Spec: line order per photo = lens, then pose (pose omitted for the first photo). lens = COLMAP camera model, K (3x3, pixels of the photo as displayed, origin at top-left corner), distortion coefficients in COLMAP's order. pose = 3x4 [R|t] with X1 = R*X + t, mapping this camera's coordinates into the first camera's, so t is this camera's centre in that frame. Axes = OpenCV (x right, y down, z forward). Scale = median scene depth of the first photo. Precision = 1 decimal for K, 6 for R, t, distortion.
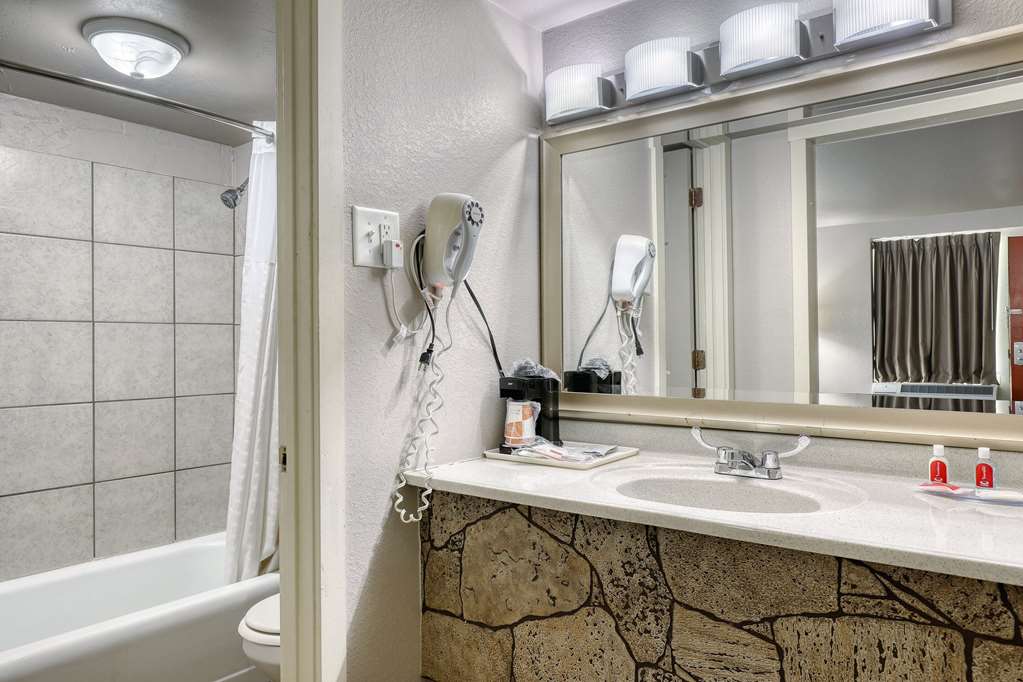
lens RADIAL K [[697.4, 0, 513.2], [0, 697.4, 343.0], [0, 0, 1]] dist [0.006024, 0.005531]
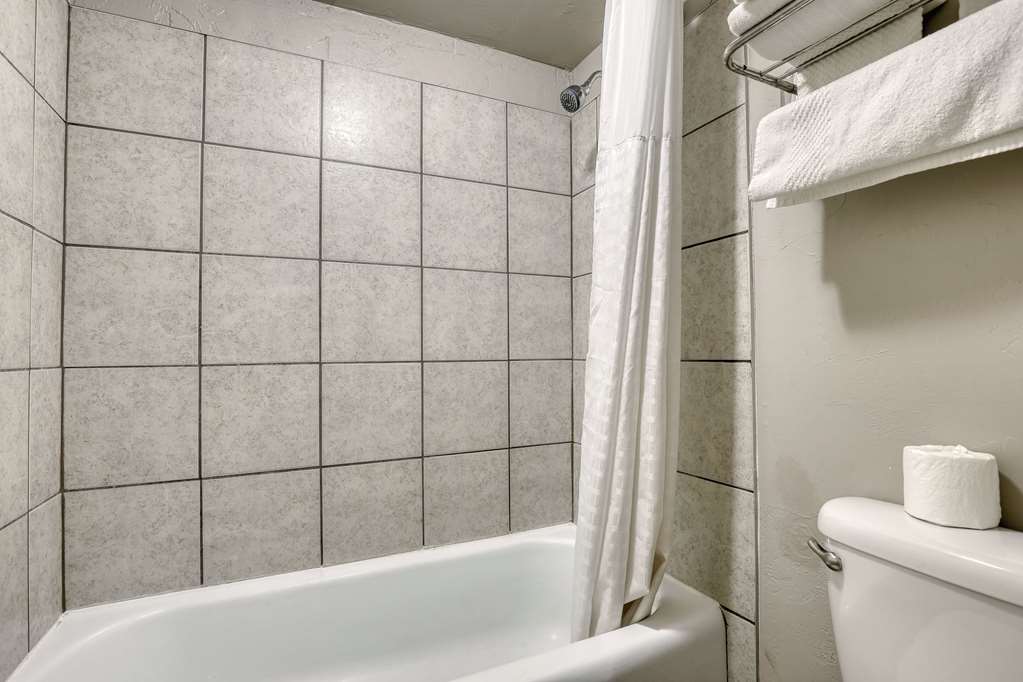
lens RADIAL K [[487.6, 0, 514.6], [0, 487.6, 345.6], [0, 0, 1]] dist [-0.010120, 0.000217]
pose [[0.900800, -0.007042, -0.434178, -0.242944], [0.003099, 0.999947, -0.009791, 0.071400], [0.434224, 0.007474, 0.900774, 0.517349]]
